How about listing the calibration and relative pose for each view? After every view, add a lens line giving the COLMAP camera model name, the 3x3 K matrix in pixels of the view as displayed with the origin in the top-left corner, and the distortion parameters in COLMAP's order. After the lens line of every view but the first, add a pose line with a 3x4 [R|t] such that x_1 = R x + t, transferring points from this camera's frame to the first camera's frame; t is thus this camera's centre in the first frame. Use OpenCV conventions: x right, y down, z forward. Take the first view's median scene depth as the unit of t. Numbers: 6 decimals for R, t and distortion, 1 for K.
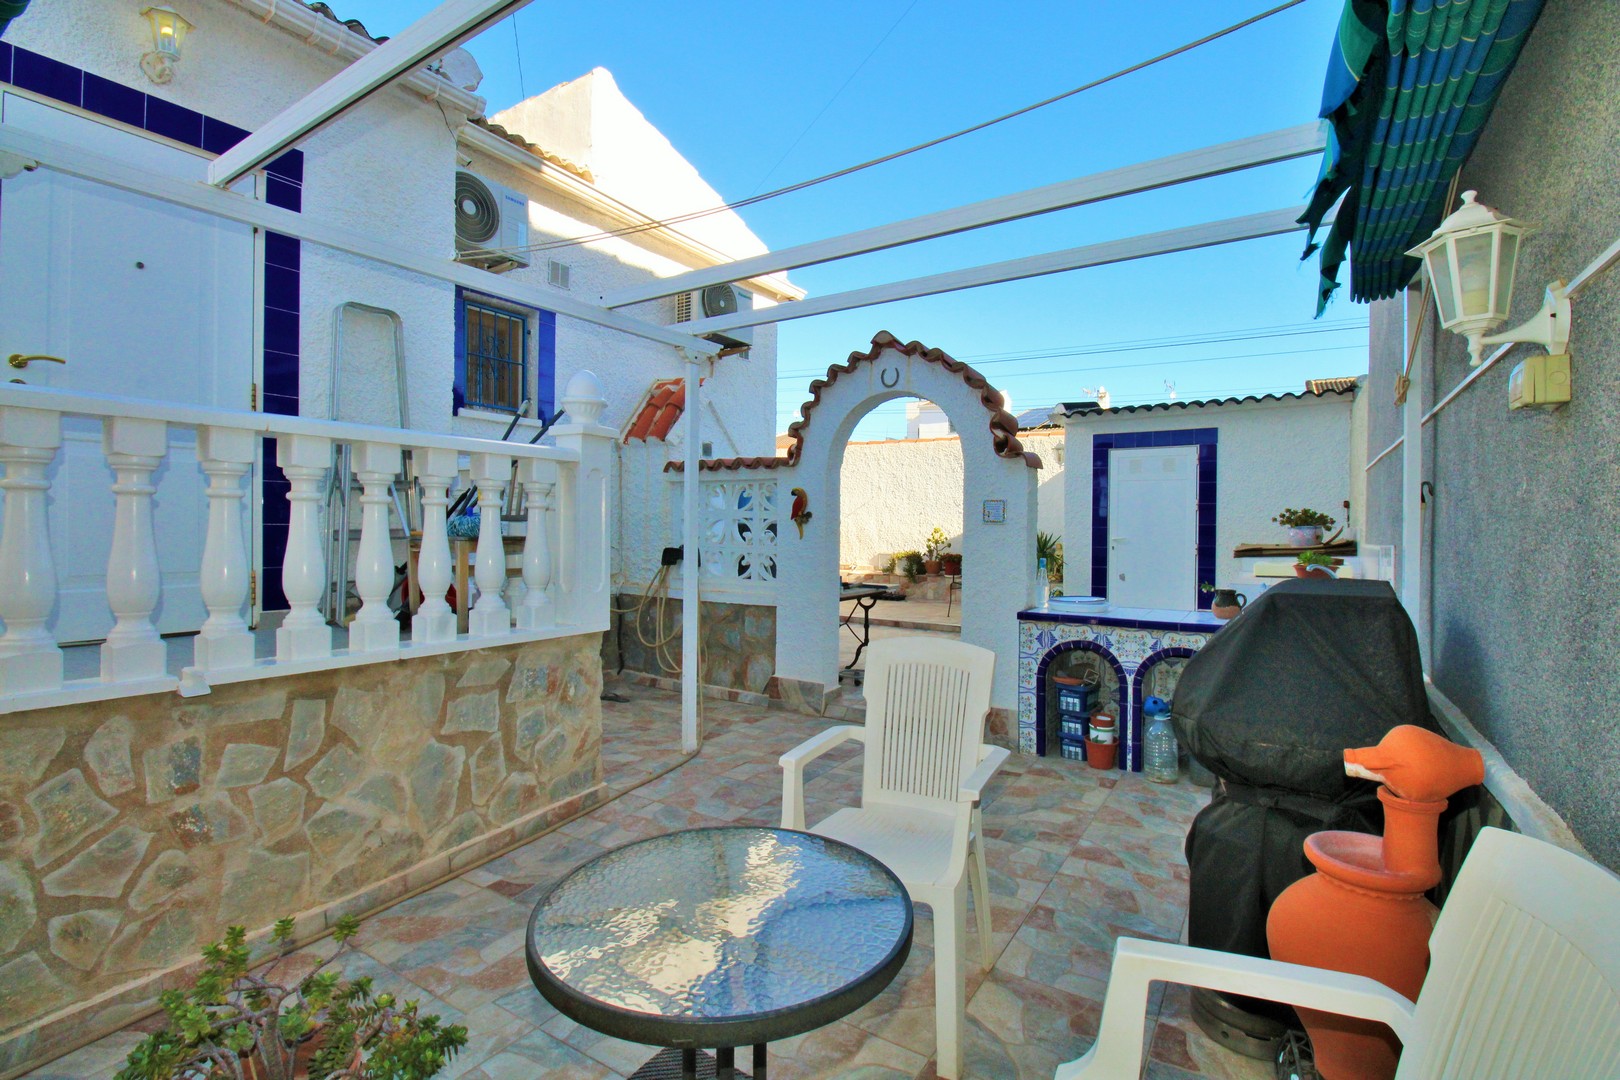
lens RADIAL K [[745.3, 0, 818.1], [0, 745.3, 531.2], [0, 0, 1]] dist [0.004035, -0.015153]
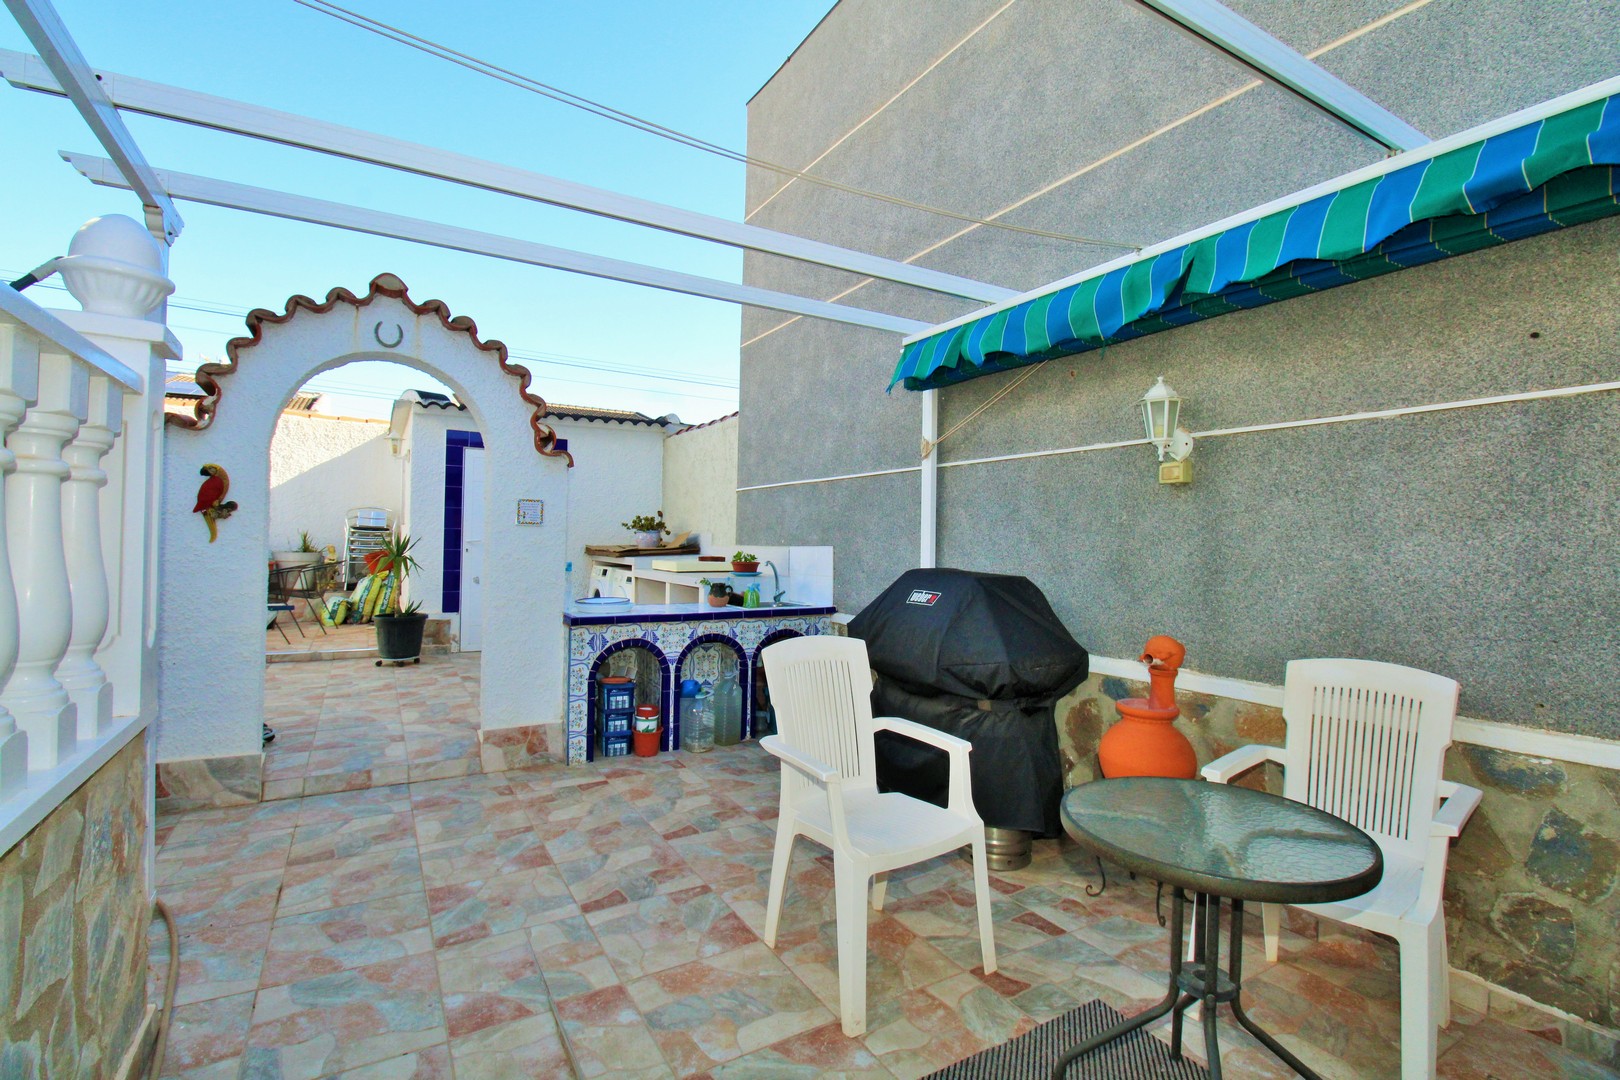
lens RADIAL K [[745.3, 0, 818.1], [0, 745.3, 531.2], [0, 0, 1]] dist [0.004035, -0.015153]
pose [[0.453729, 0.010053, 0.891083, -0.456088], [-0.009328, 0.999935, -0.006531, -0.000151], [-0.891091, -0.005349, 0.453793, 0.289607]]
